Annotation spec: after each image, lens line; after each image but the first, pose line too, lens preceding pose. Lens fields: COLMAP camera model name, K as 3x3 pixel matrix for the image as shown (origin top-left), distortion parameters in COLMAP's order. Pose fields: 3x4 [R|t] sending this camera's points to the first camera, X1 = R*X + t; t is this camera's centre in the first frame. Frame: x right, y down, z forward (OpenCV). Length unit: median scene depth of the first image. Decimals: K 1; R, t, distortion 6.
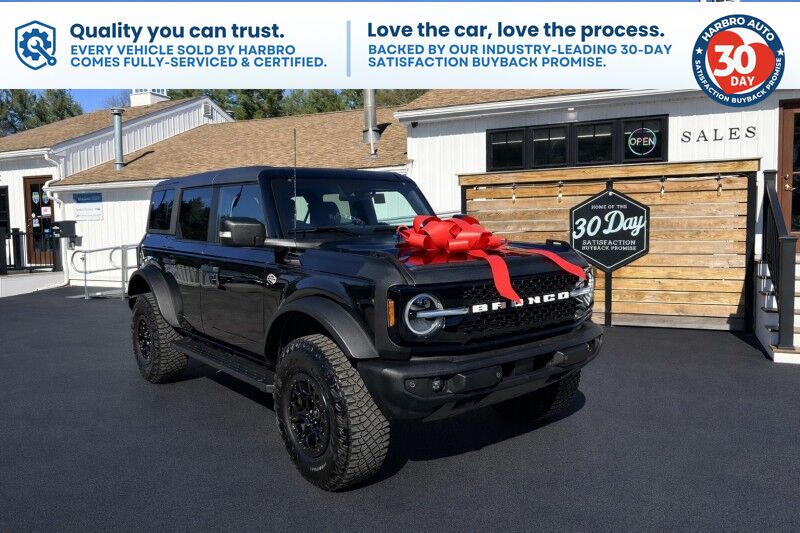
lens RADIAL K [[614.5, 0, 394.6], [0, 614.5, 258.7], [0, 0, 1]] dist [0.058327, -0.059034]
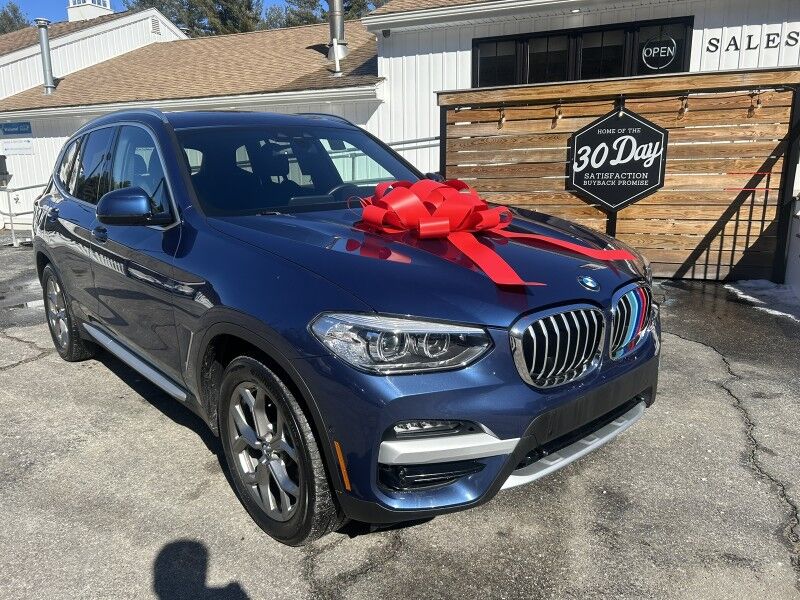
lens RADIAL K [[610.5, 0, 401.0], [0, 610.5, 303.6], [0, 0, 1]] dist [0.045634, -0.048295]
pose [[0.999699, -0.008005, 0.023186, 0.039068], [0.004011, 0.985872, 0.167454, 0.003247], [-0.024199, -0.167311, 0.985607, 0.169546]]
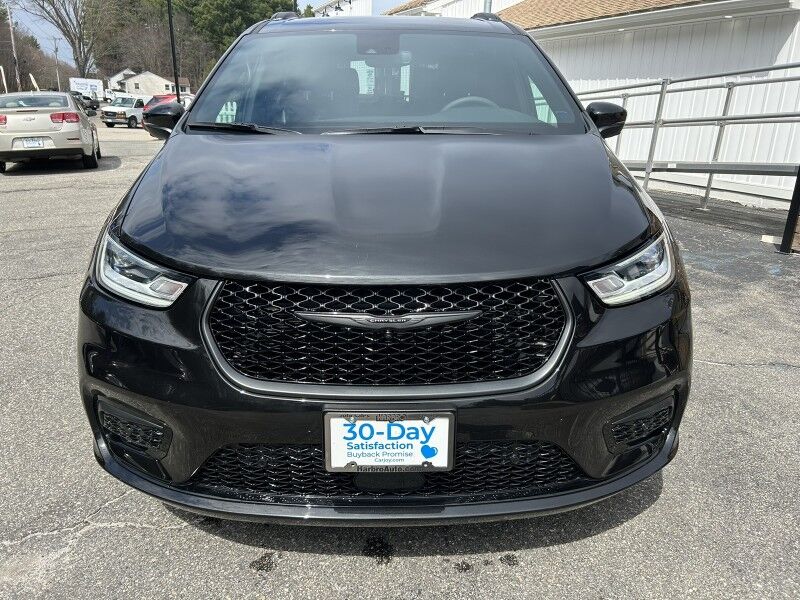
lens RADIAL K [[610.5, 0, 398.1], [0, 610.5, 300.5], [0, 0, 1]] dist [0.045634, -0.048295]
pose [[0.737957, 0.234914, -0.632641, 0.251240], [-0.062230, 0.957151, 0.282823, -0.004039], [0.671972, -0.169342, 0.720955, 0.324361]]
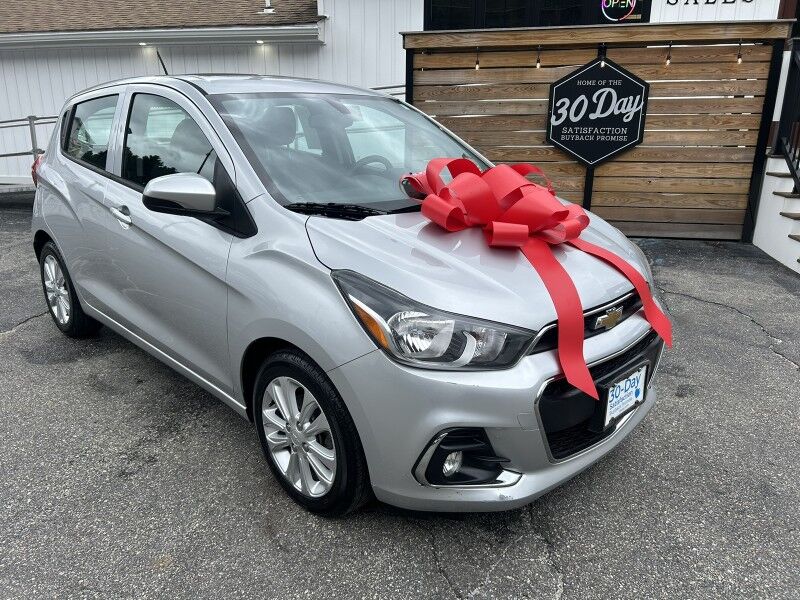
lens RADIAL K [[610.5, 0, 403.1], [0, 610.5, 306.9], [0, 0, 1]] dist [0.045634, -0.048295]
pose [[0.978826, -0.042933, 0.200140, -0.060755], [-0.005612, 0.971760, 0.235906, 0.008655], [-0.204616, -0.232034, 0.950943, 0.248319]]
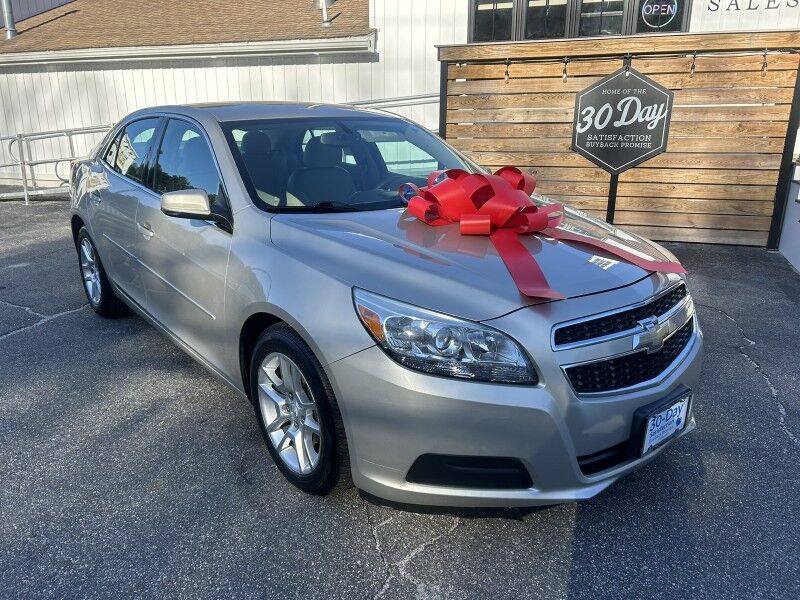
lens RADIAL K [[610.5, 0, 402.5], [0, 610.5, 306.3], [0, 0, 1]] dist [0.045634, -0.048295]
pose [[0.996765, -0.010072, 0.079738, -0.006950], [-0.009286, 0.971039, 0.238742, -0.001331], [-0.079833, -0.238710, 0.967804, 0.180291]]
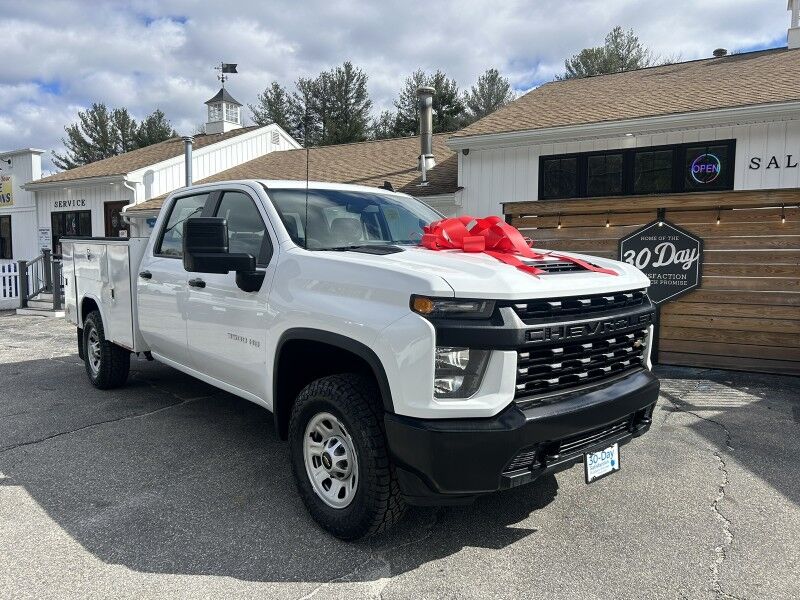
lens RADIAL K [[610.5, 0, 398.6], [0, 610.5, 302.8], [0, 0, 1]] dist [0.045634, -0.048295]
pose [[0.992142, 0.026152, -0.122351, 0.068831], [-0.022503, 0.999263, 0.031108, -0.006102], [0.123074, -0.028110, 0.991999, 0.019060]]
